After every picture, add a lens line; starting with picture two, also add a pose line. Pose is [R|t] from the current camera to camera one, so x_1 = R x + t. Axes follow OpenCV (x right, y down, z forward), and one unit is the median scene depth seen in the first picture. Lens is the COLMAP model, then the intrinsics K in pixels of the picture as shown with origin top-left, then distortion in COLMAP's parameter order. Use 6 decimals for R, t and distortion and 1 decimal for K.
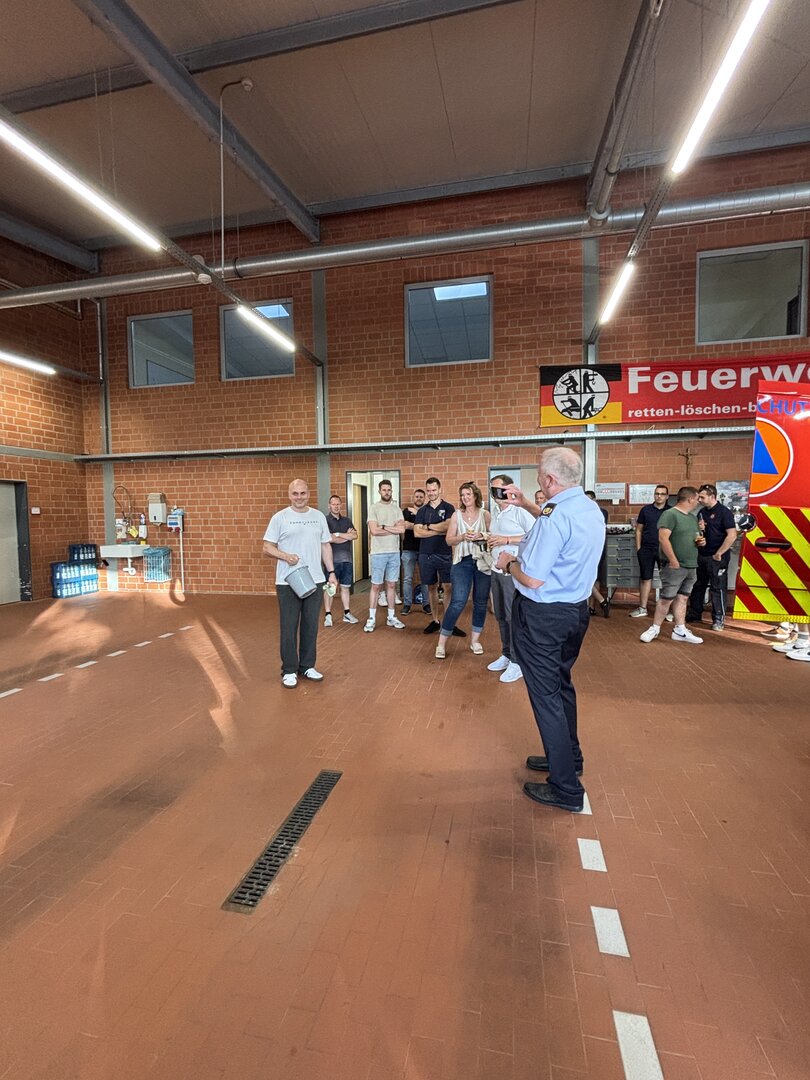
lens RADIAL K [[477.4, 0, 404.6], [0, 477.4, 534.4], [0, 0, 1]] dist [-0.002555, -0.000059]
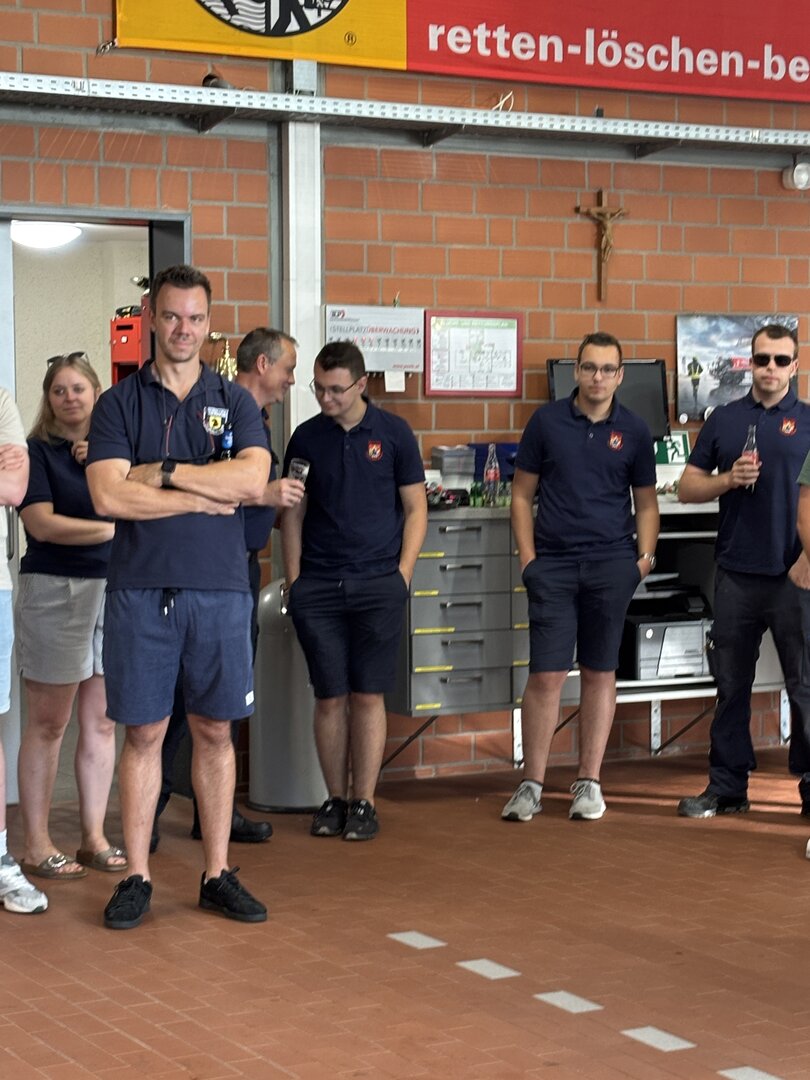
lens RADIAL K [[2438.3, 0, 405.2], [0, 2438.3, 542.8], [0, 0, 1]] dist [0.139153, 0.000000]
pose [[0.745800, -0.023851, 0.665743, -0.423232], [0.023983, 0.999672, 0.008948, 0.005579], [-0.665739, 0.009293, 0.746127, 0.033281]]
